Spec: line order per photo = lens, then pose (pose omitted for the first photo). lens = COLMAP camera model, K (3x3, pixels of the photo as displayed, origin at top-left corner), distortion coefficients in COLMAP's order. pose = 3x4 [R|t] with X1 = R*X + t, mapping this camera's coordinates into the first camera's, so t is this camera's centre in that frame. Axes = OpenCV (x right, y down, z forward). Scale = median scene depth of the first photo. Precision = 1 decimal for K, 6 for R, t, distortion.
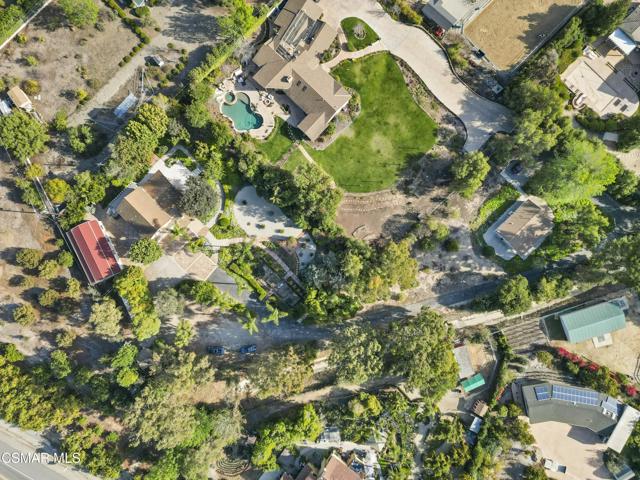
lens RADIAL K [[447.5, 0, 322.1], [0, 447.5, 238.0], [0, 0, 1]] dist [0.074901, -0.069020]
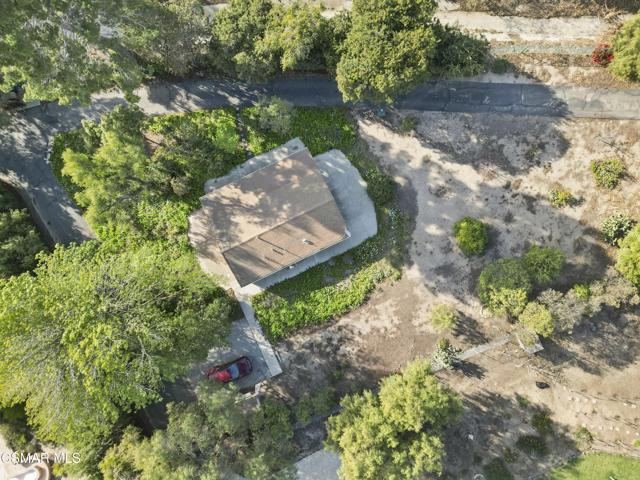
lens RADIAL K [[447.5, 0, 322.1], [0, 447.5, 238.0], [0, 0, 1]] dist [0.074901, -0.069020]
pose [[-0.940444, -0.336043, 0.051383, 0.397416], [0.335438, -0.941845, -0.020229, -0.017489], [0.055192, -0.001789, 0.998474, 0.651166]]
